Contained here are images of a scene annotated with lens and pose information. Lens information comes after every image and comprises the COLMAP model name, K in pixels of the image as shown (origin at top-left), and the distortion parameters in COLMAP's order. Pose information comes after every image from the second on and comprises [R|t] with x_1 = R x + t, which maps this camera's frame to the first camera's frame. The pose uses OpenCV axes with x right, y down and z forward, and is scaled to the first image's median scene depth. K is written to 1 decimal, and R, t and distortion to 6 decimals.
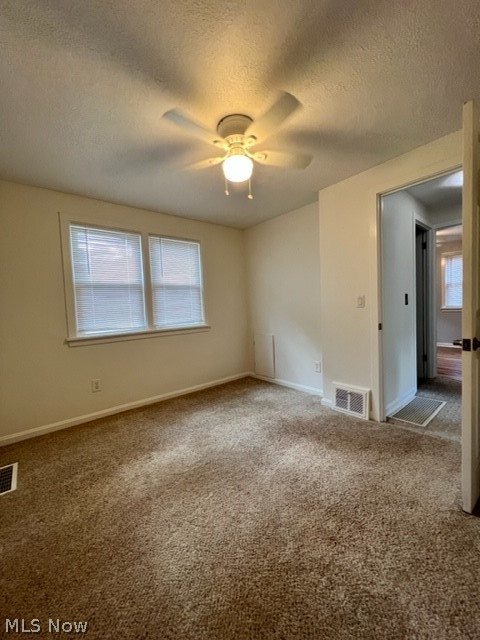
lens RADIAL K [[257.3, 0, 241.7], [0, 257.3, 319.0], [0, 0, 1]] dist [0.001492, 0.000092]
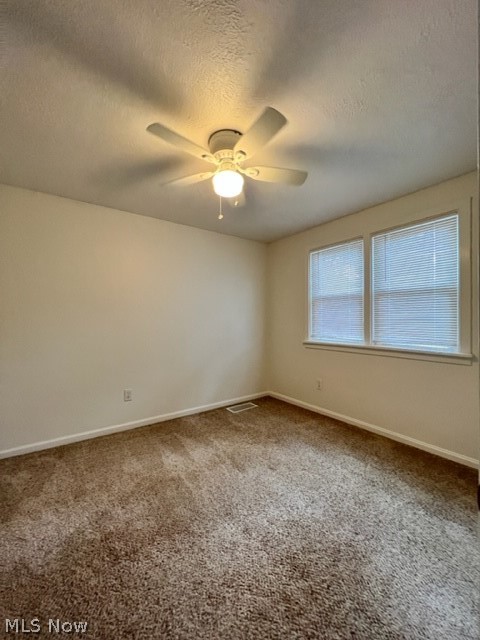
lens RADIAL K [[257.6, 0, 241.2], [0, 257.6, 318.7], [0, 0, 1]] dist [-0.002732, 0.000463]
pose [[-0.076488, 0.042869, -0.996148, 0.572190], [-0.042342, 0.998034, 0.046201, -0.072868], [0.996171, 0.045712, -0.074523, 0.675039]]
